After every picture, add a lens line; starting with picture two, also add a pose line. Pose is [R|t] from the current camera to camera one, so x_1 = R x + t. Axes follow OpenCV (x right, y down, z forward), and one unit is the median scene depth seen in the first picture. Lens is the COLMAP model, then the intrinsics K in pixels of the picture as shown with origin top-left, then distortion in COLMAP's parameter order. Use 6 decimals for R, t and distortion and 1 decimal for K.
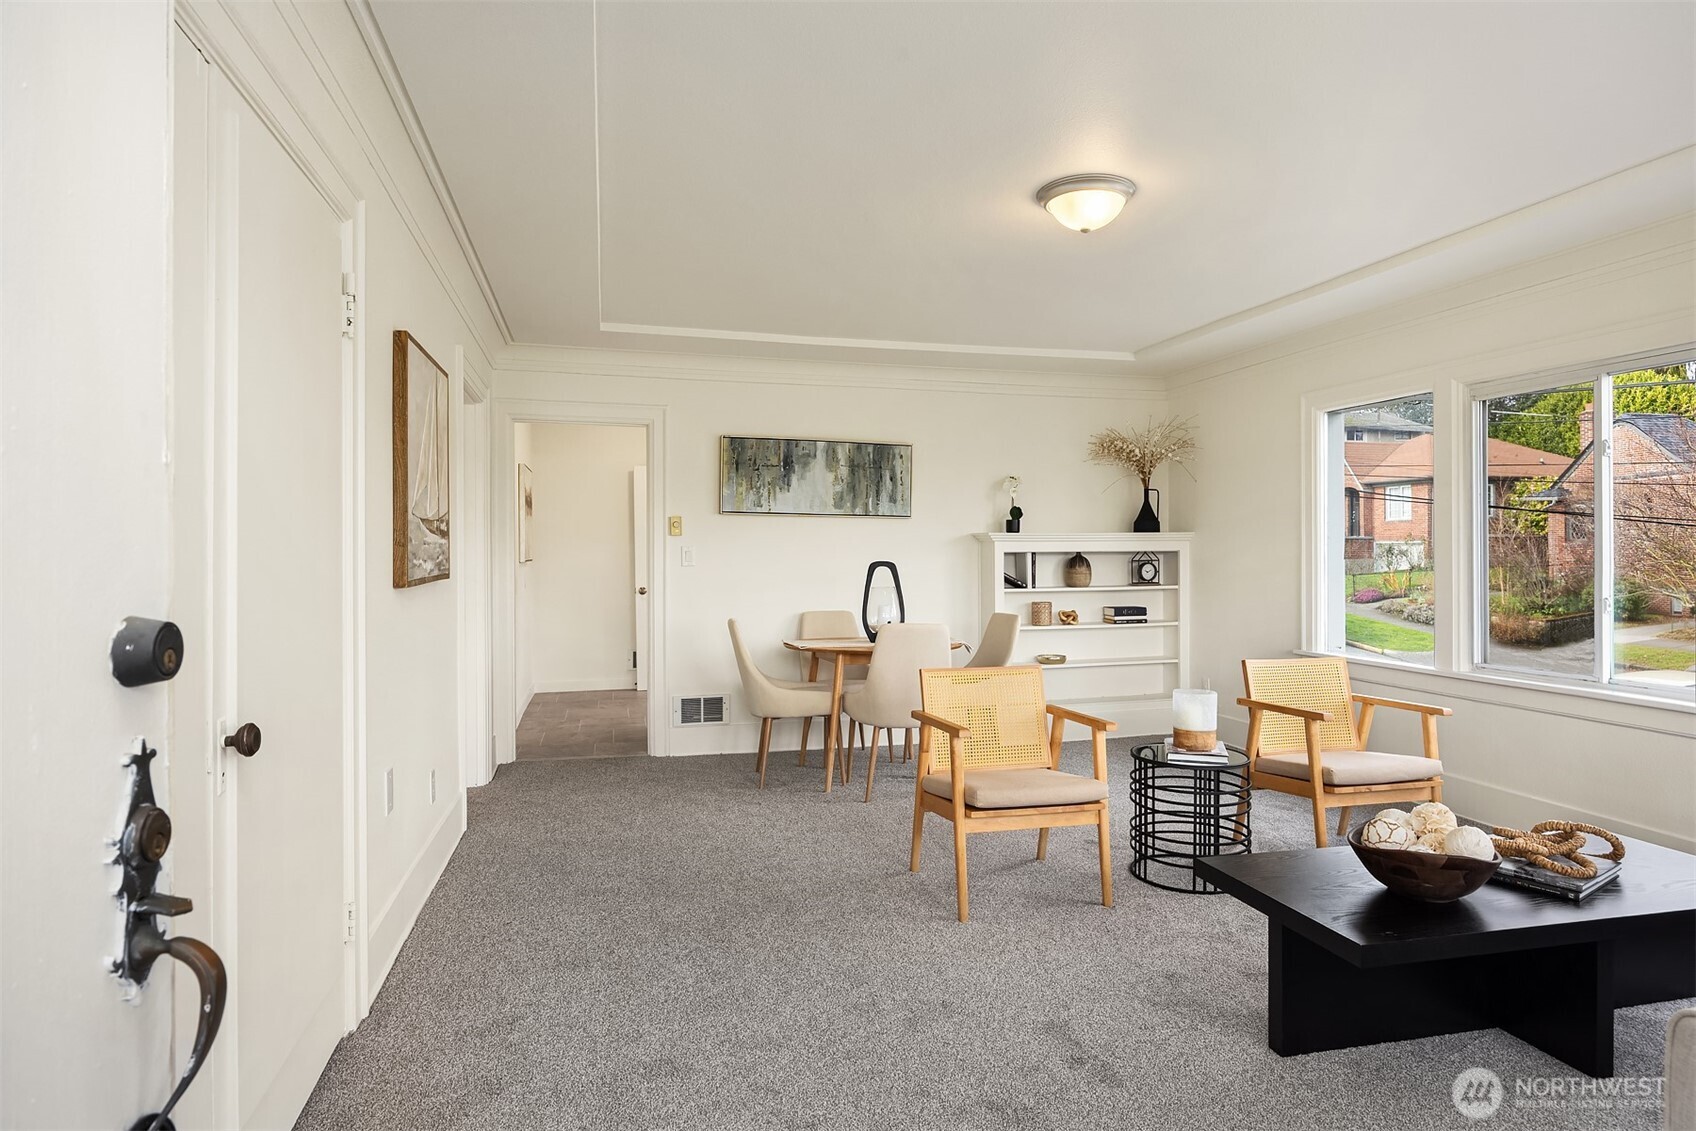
lens RADIAL K [[918.6, 0, 839.1], [0, 918.6, 560.9], [0, 0, 1]] dist [-0.002308, 0.000882]
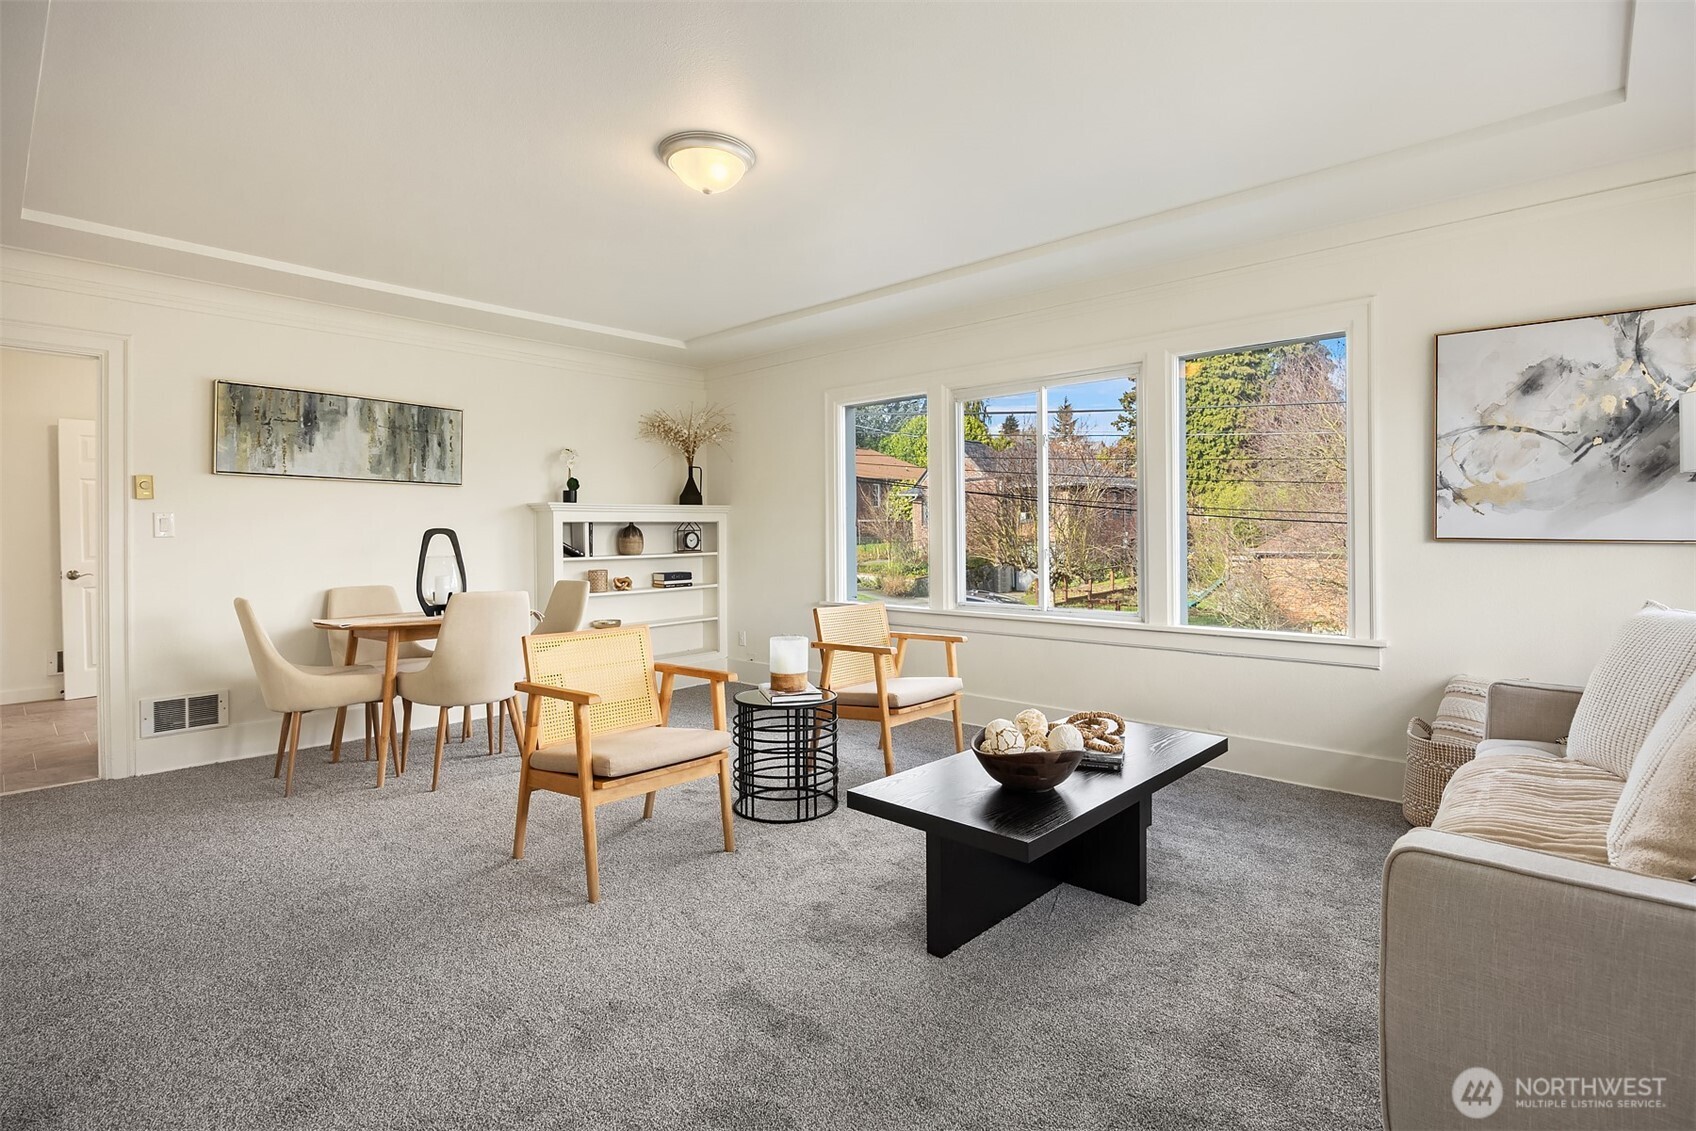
lens RADIAL K [[799.3, 0, 849.1], [0, 799.3, 535.7], [0, 0, 1]] dist [-0.011743, 0.001435]
pose [[0.837095, -0.005931, 0.547026, -0.068633], [0.009289, 0.999951, -0.003373, 0.020708], [-0.546979, 0.007905, 0.837109, 0.141155]]
